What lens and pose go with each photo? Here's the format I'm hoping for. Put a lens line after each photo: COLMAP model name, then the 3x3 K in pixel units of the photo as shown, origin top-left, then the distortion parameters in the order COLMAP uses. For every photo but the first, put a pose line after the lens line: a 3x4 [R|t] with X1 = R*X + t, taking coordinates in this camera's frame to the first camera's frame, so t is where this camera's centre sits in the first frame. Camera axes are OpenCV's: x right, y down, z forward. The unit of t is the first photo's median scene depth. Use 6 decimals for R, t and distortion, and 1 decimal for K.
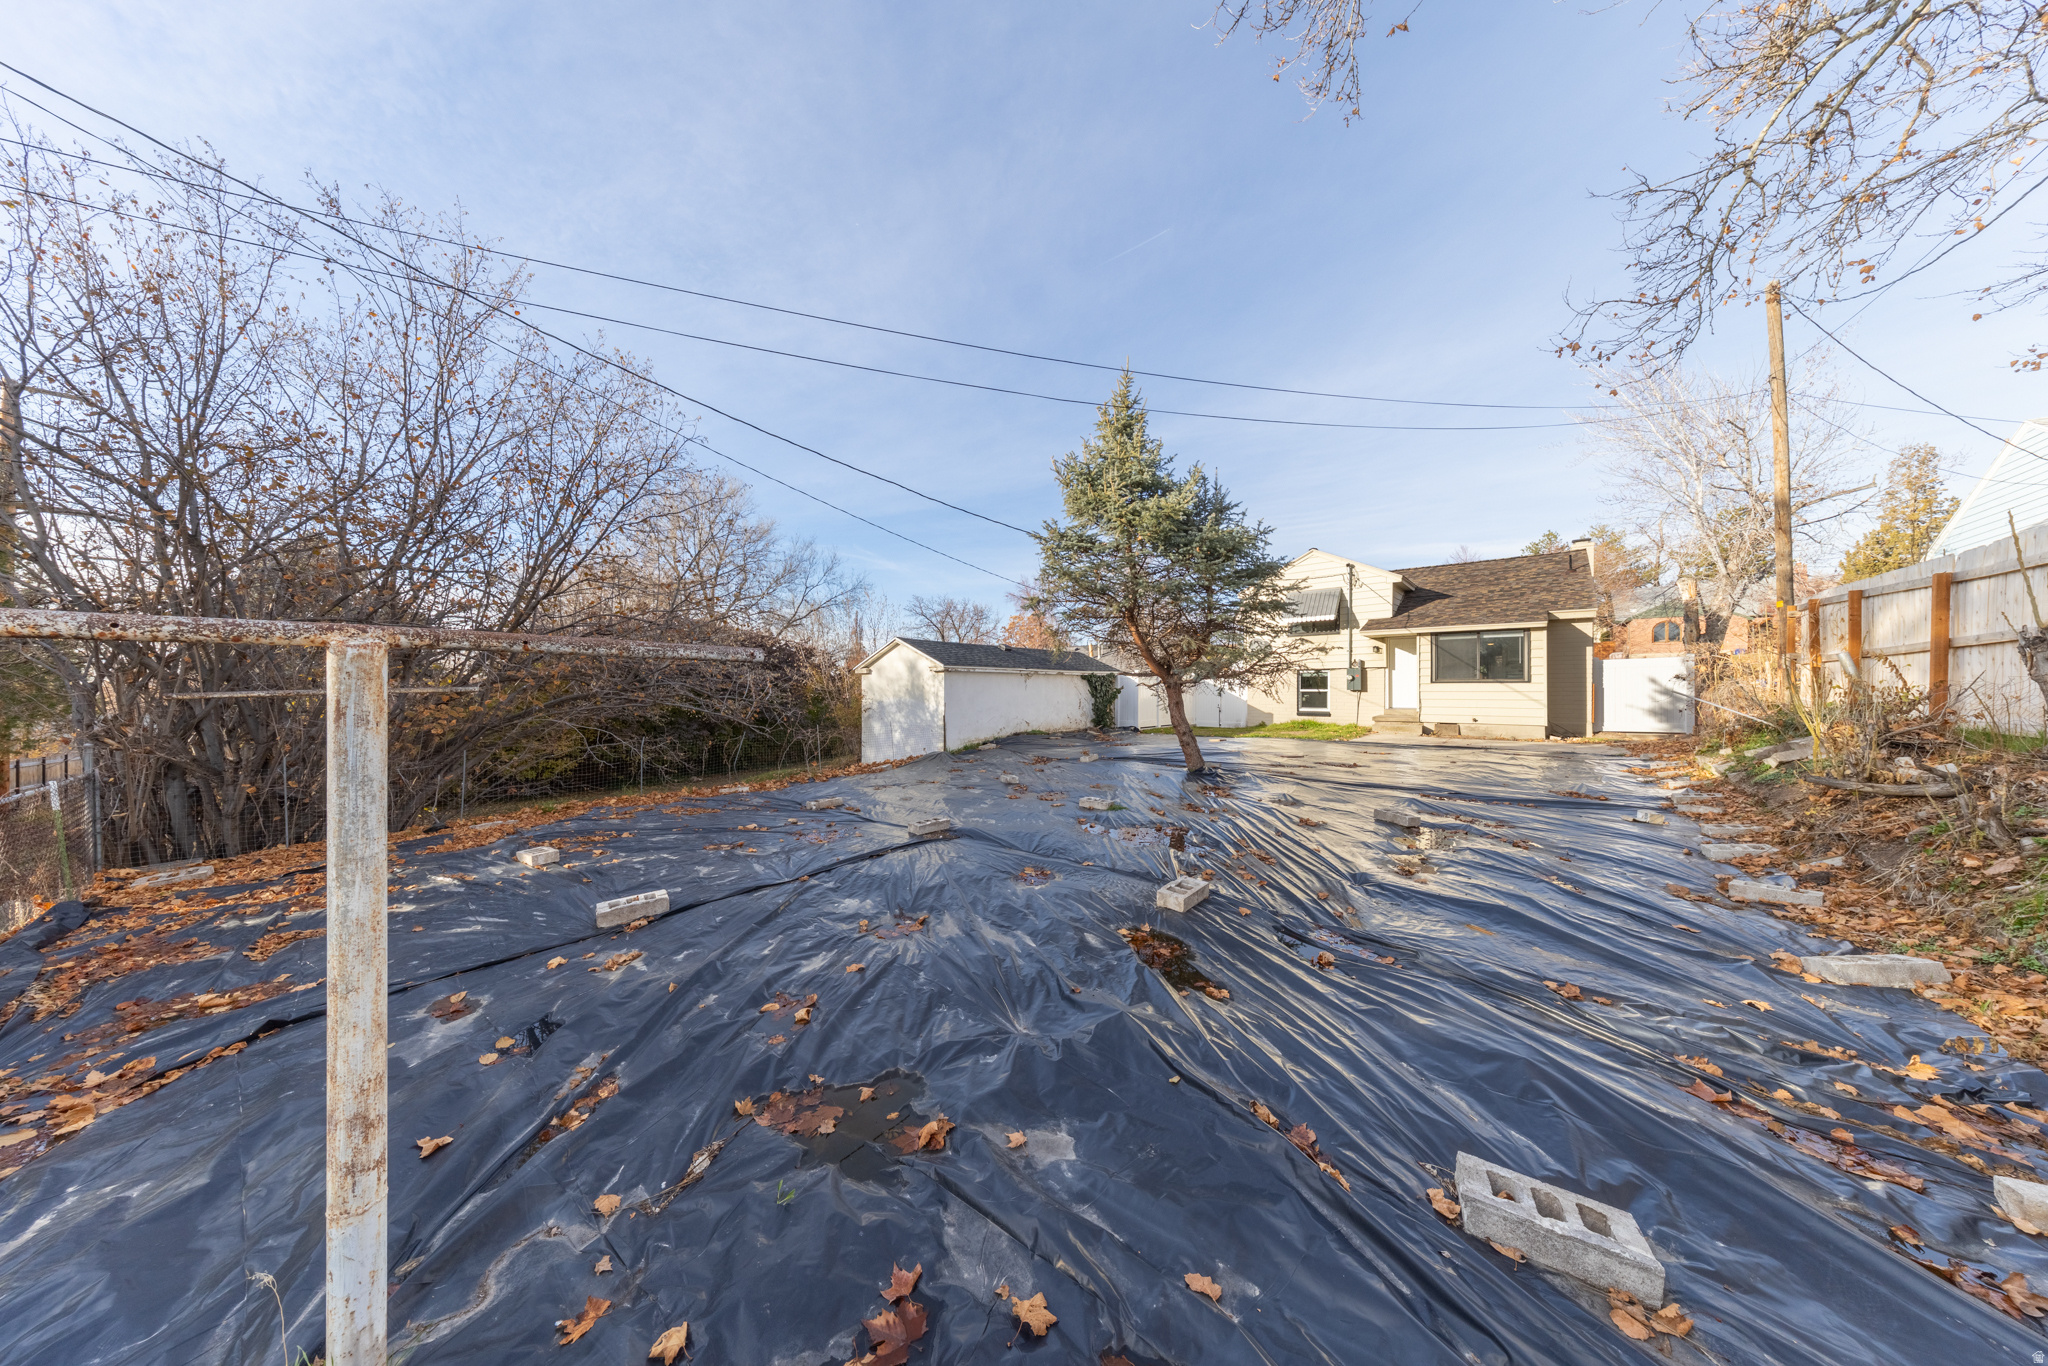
lens RADIAL K [[584.0, 0, 1029.6], [0, 584.0, 678.6], [0, 0, 1]] dist [0.010566, -0.001325]
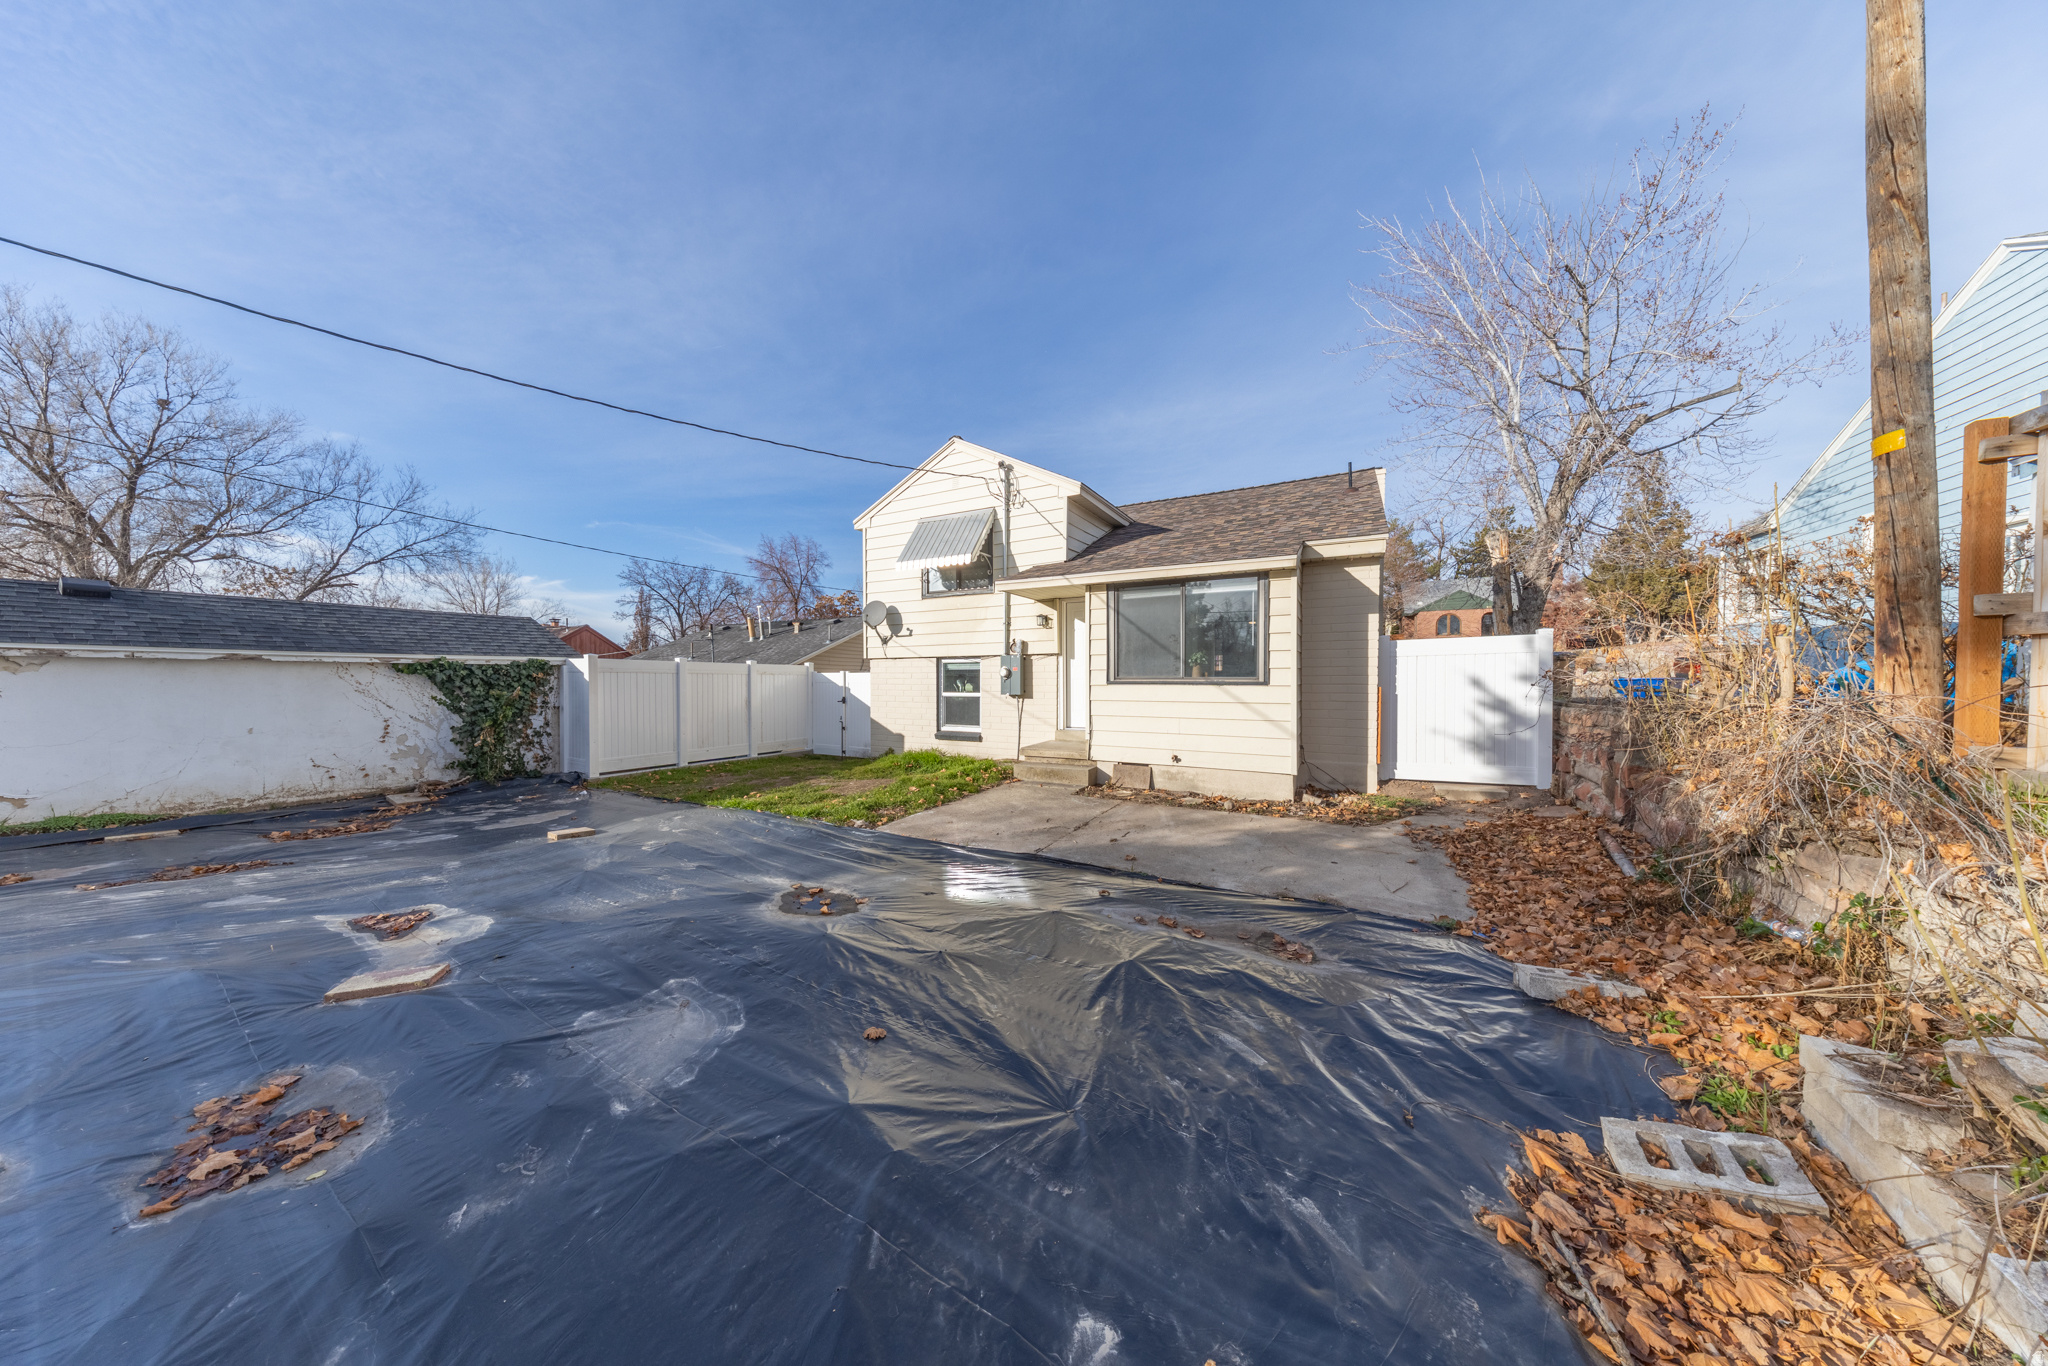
lens RADIAL K [[584.0, 0, 1018.6], [0, 584.0, 679.2], [0, 0, 1]] dist [0.010566, -0.001325]
pose [[0.978899, 0.003271, 0.204317, 0.461581], [-0.006836, 0.999836, 0.016743, -0.004535], [-0.204228, -0.017786, 0.978762, 0.477161]]
